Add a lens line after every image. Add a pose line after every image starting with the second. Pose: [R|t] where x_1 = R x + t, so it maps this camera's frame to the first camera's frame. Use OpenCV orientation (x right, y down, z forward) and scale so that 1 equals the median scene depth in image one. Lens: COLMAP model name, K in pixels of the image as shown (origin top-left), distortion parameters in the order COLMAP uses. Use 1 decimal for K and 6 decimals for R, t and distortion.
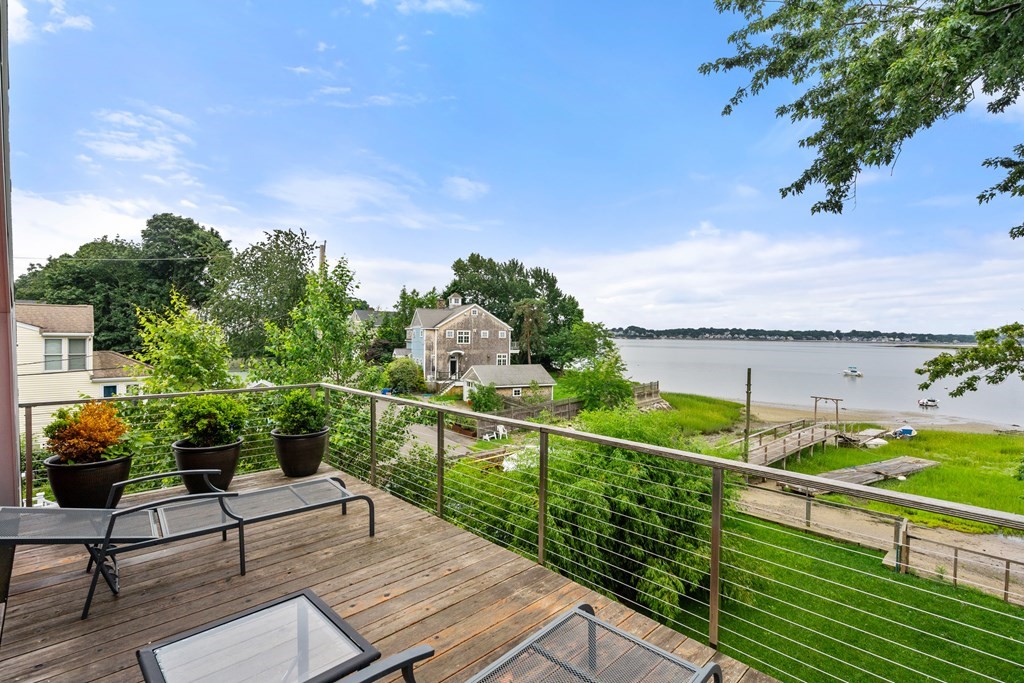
lens RADIAL K [[489.6, 0, 510.0], [0, 489.6, 345.2], [0, 0, 1]] dist [-0.011190, 0.001664]
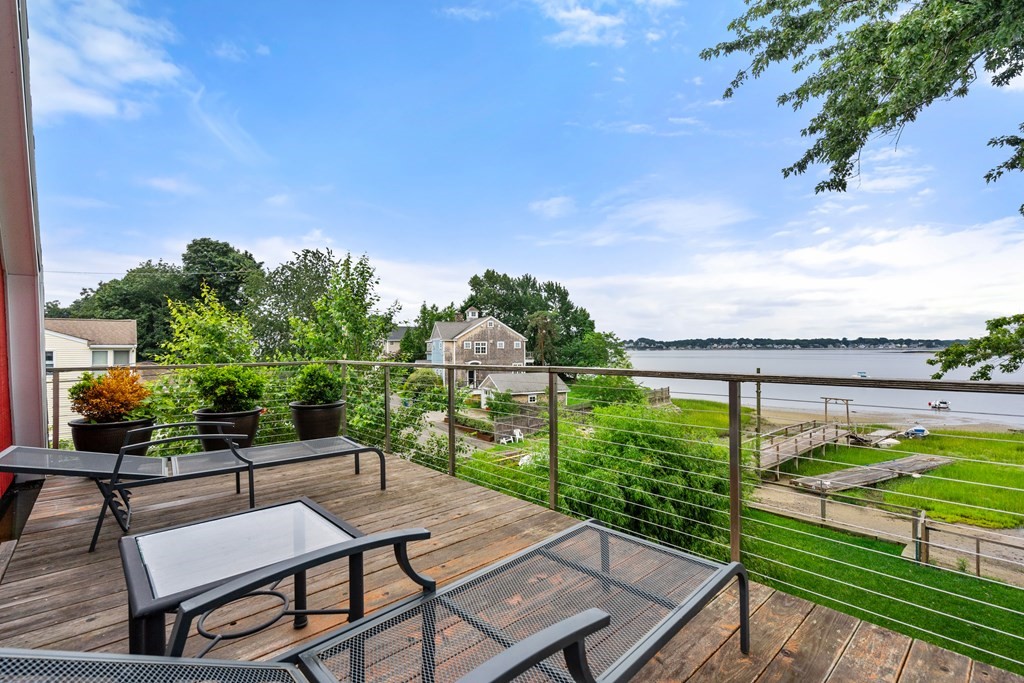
lens RADIAL K [[464.8, 0, 508.4], [0, 464.8, 344.1], [0, 0, 1]] dist [-0.010063, 0.001795]
pose [[0.999159, -0.019867, -0.035870, 0.003539], [0.018708, 0.999301, -0.032358, 0.033773], [0.036487, 0.031660, 0.998832, 0.013214]]
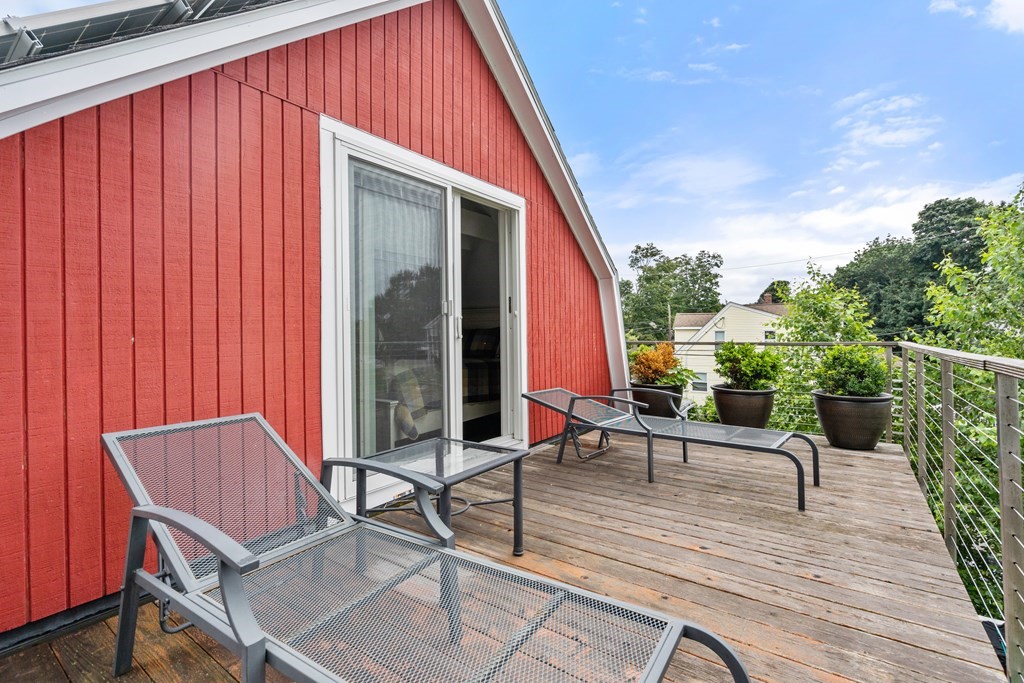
lens RADIAL K [[464.8, 0, 501.5], [0, 464.8, 335.3], [0, 0, 1]] dist [-0.010063, 0.001795]
pose [[0.159364, -0.010821, -0.987161, 0.093591], [-0.012856, 0.999832, -0.013035, 0.035044], [0.987136, 0.014769, 0.159198, 0.109666]]
